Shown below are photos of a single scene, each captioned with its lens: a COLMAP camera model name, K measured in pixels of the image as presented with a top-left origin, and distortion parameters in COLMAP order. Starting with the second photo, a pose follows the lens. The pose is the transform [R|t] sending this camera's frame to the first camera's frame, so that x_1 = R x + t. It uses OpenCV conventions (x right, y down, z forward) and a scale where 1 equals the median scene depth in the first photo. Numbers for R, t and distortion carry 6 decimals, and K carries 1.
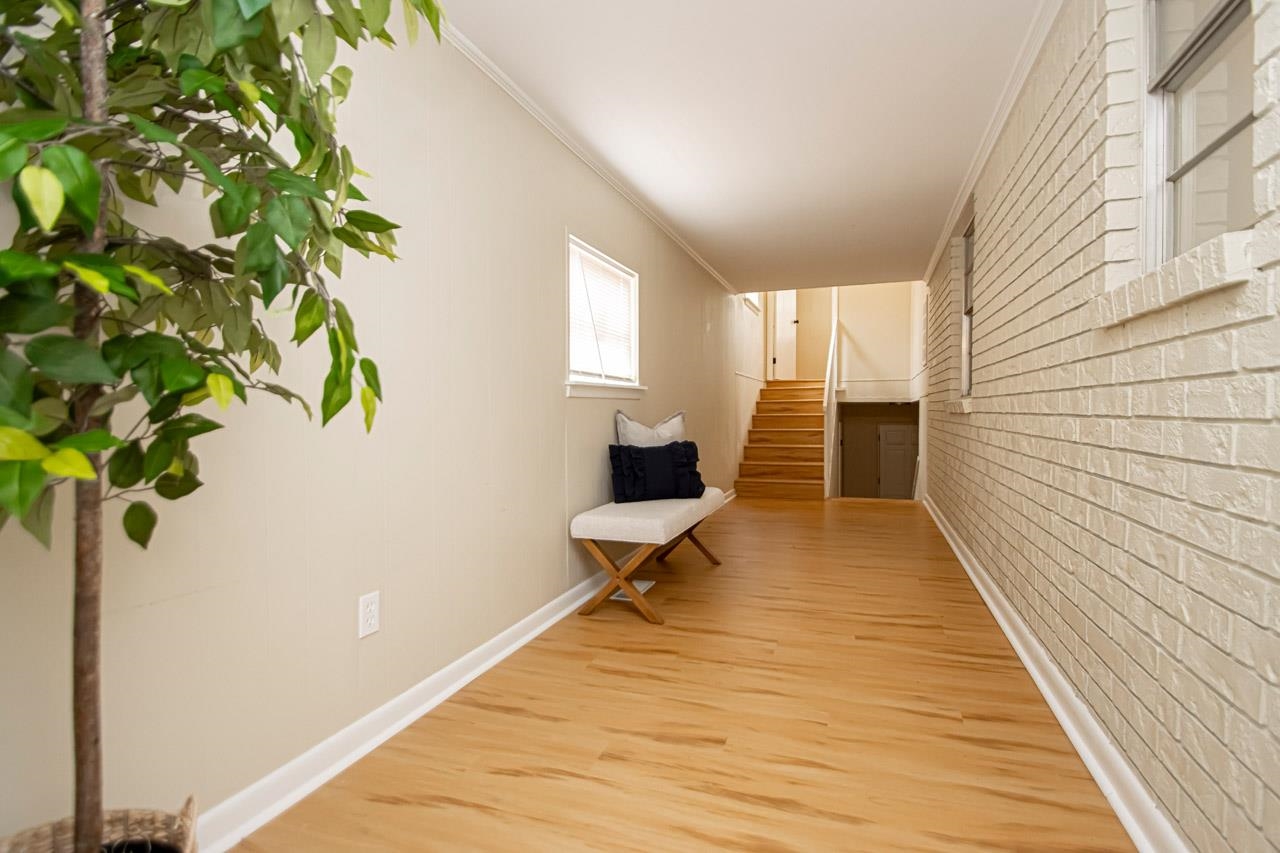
lens RADIAL K [[613.8, 0, 653.0], [0, 613.8, 421.9], [0, 0, 1]] dist [0.011577, -0.000199]
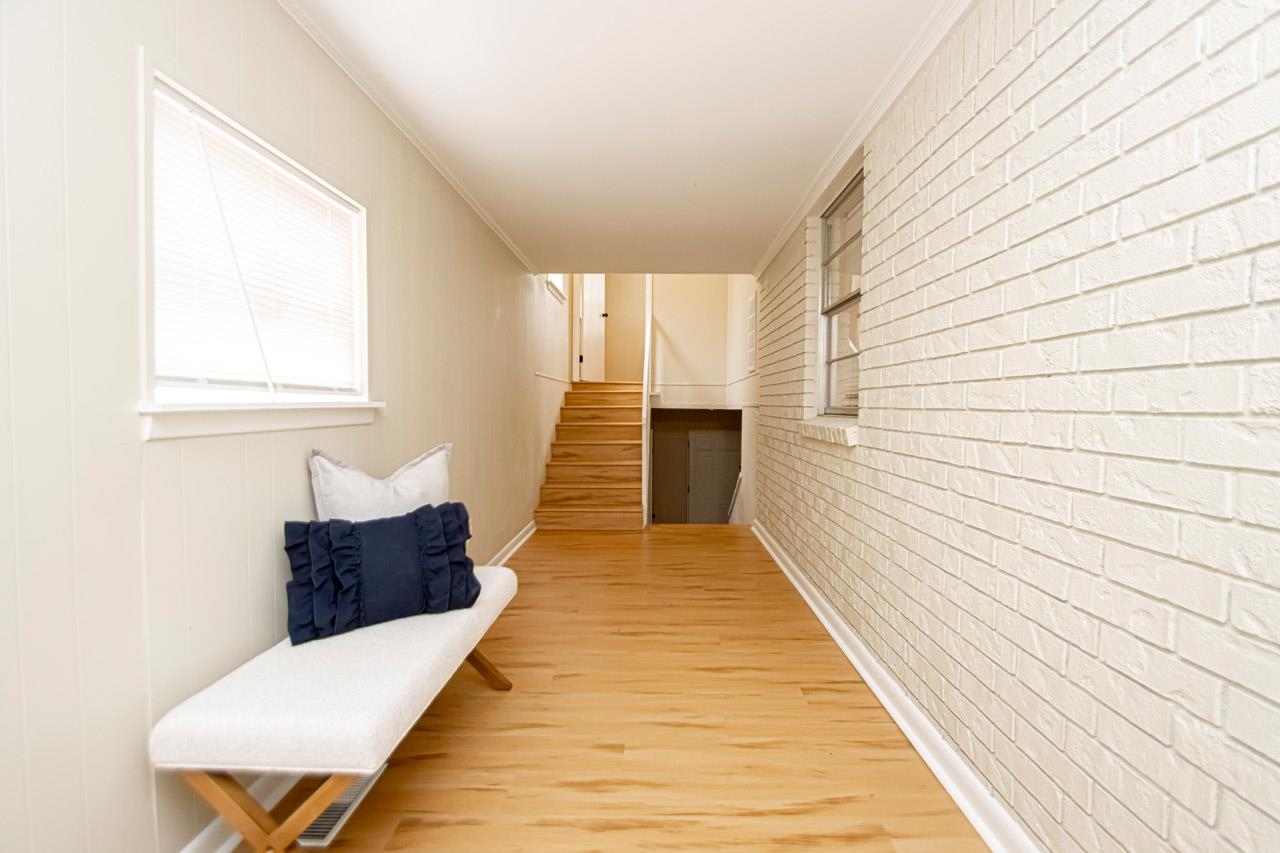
lens RADIAL K [[613.8, 0, 653.0], [0, 613.8, 421.9], [0, 0, 1]] dist [0.011577, -0.000199]
pose [[0.948237, 0.002228, 0.317555, 0.027161], [-0.005244, 0.999949, 0.008643, -0.025583], [-0.317519, -0.009861, 0.948201, 0.202594]]
